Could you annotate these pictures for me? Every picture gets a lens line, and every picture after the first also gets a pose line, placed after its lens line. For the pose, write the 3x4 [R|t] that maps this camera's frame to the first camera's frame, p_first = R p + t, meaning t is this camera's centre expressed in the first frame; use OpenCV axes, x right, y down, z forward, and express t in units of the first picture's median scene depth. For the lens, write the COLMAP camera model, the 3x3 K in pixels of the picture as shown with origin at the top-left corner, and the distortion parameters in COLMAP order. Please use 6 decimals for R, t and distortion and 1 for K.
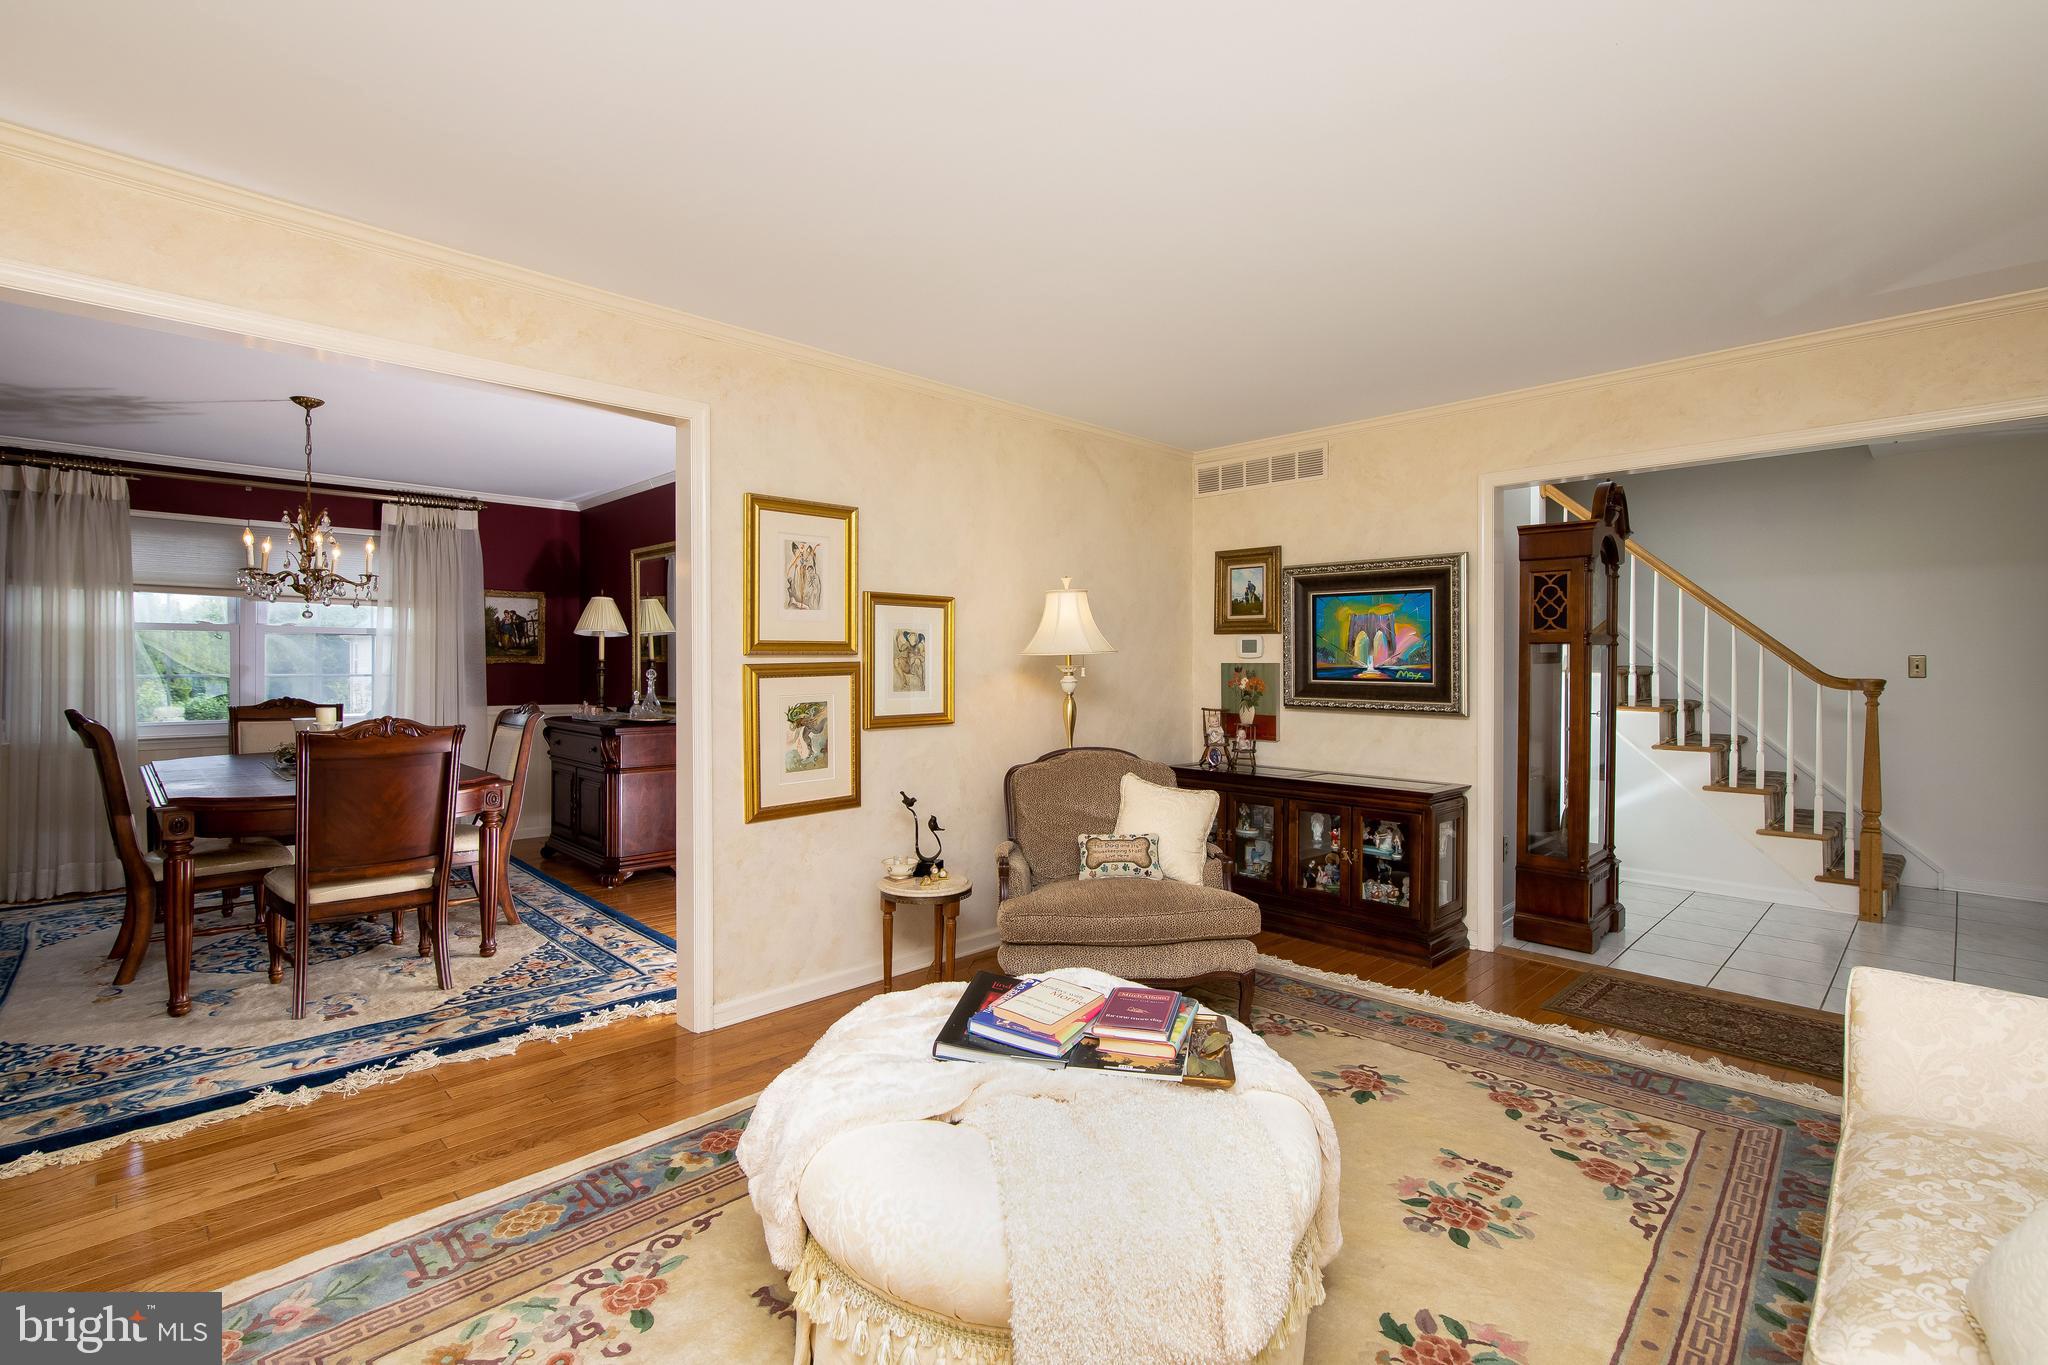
lens RADIAL K [[926.0, 0, 1008.2], [0, 926.0, 664.2], [0, 0, 1]] dist [-0.000282, -0.000302]
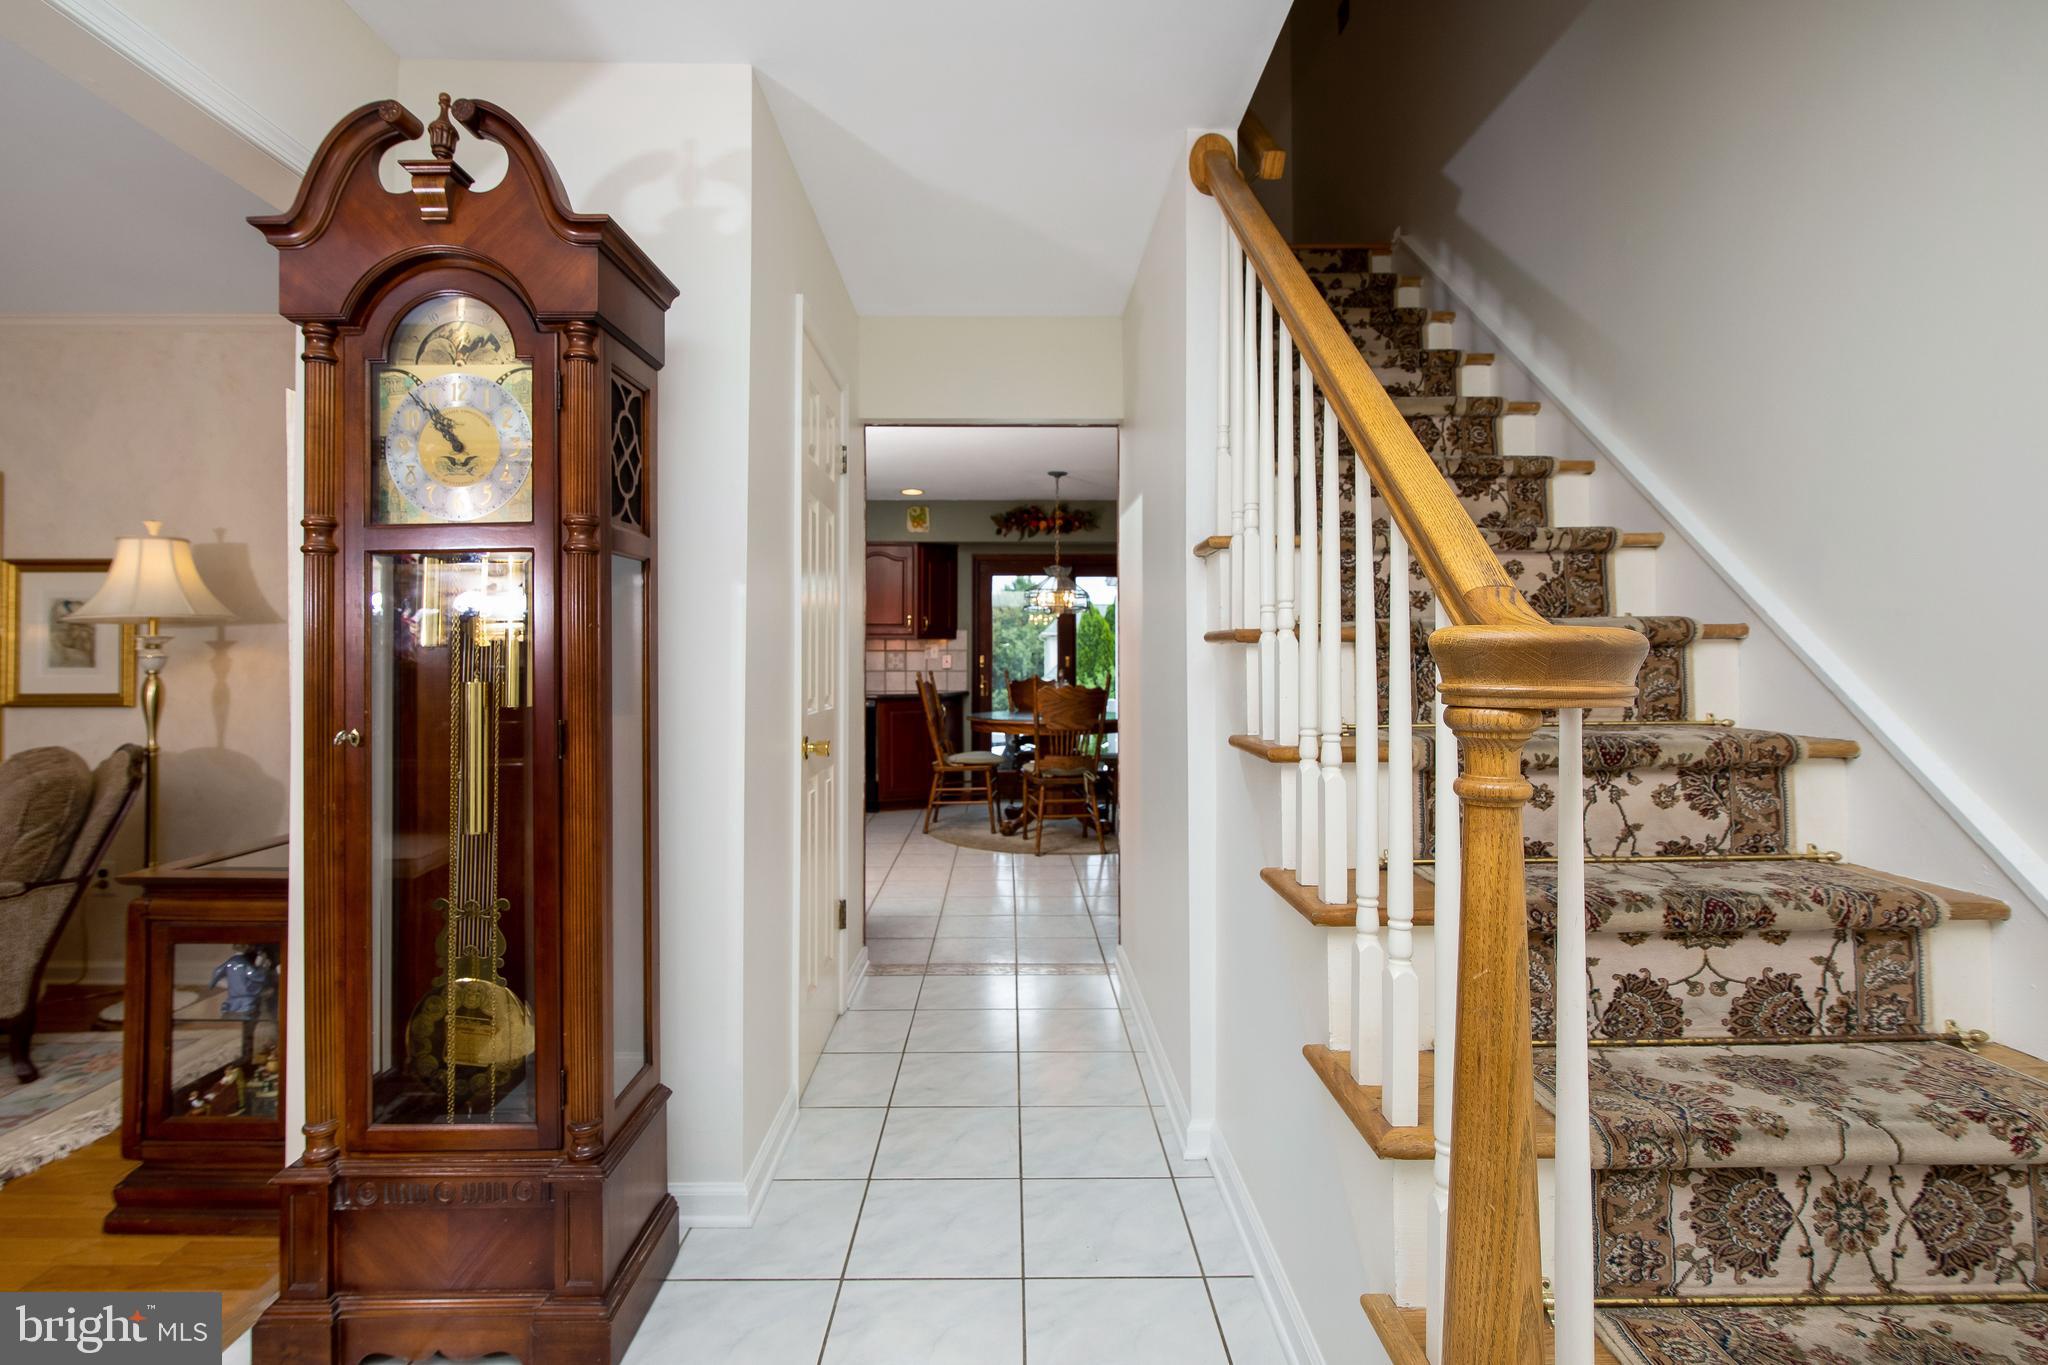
lens RADIAL K [[926.0, 0, 1008.2], [0, 926.0, 664.2], [0, 0, 1]] dist [-0.000282, -0.000302]
pose [[0.718868, -0.004533, -0.695132, 1.099818], [0.000970, 0.999984, -0.005518, 0.030060], [0.695146, 0.003292, 0.718861, 0.944173]]
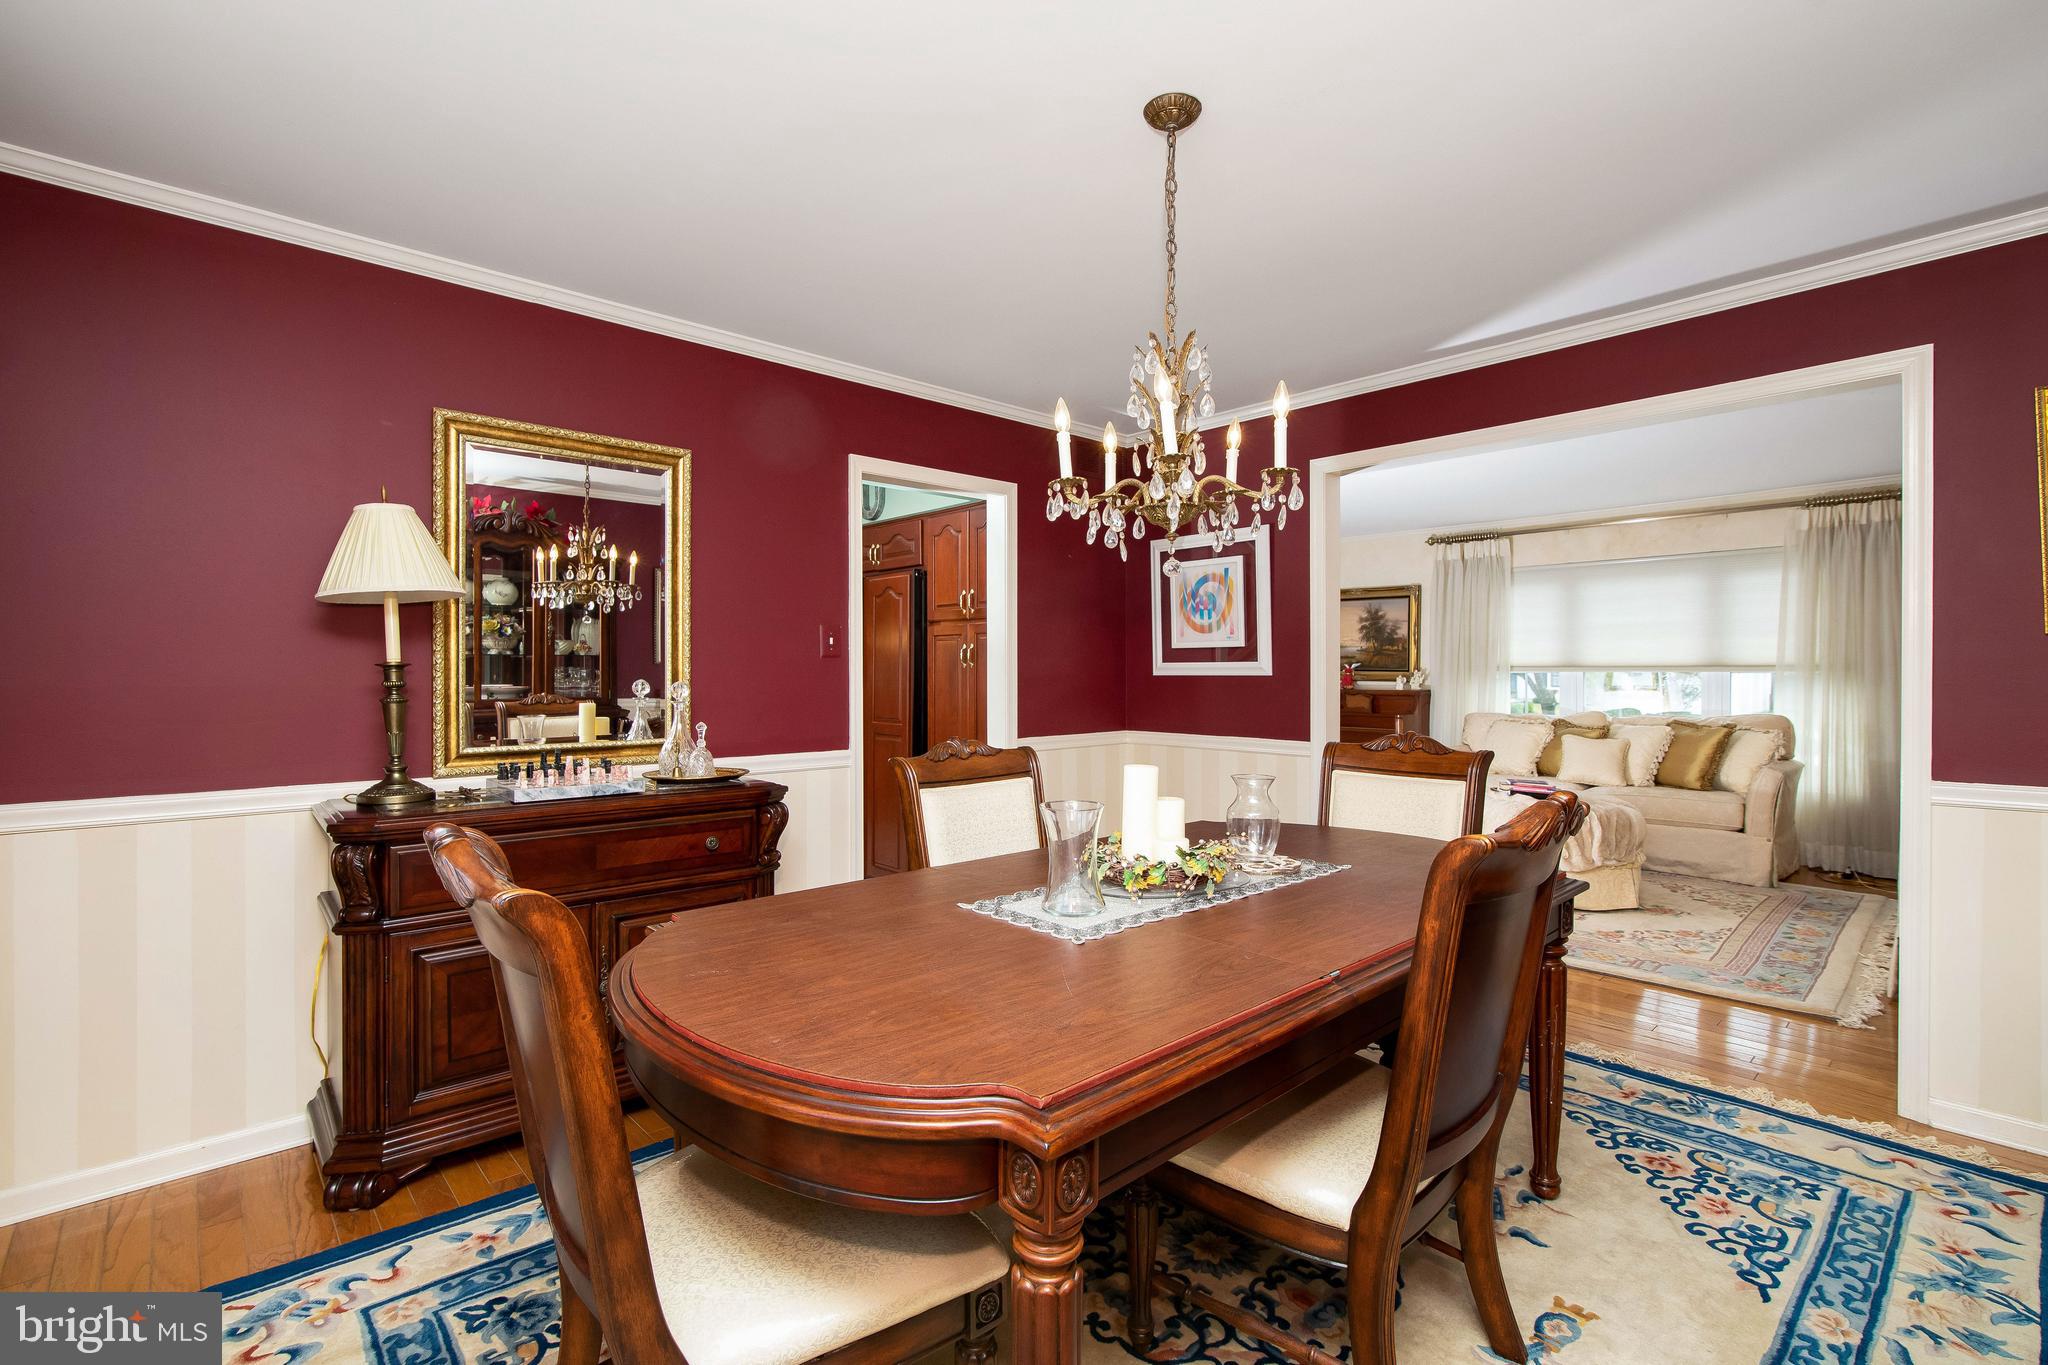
lens RADIAL K [[932.6, 0, 1016.8], [0, 932.6, 678.7], [0, 0, 1]] dist [-0.001770, -0.000724]
pose [[0.030669, -0.009583, 0.999484, -1.287541], [0.001856, 0.999953, 0.009531, -0.002008], [-0.999528, 0.001563, 0.030686, 1.110518]]
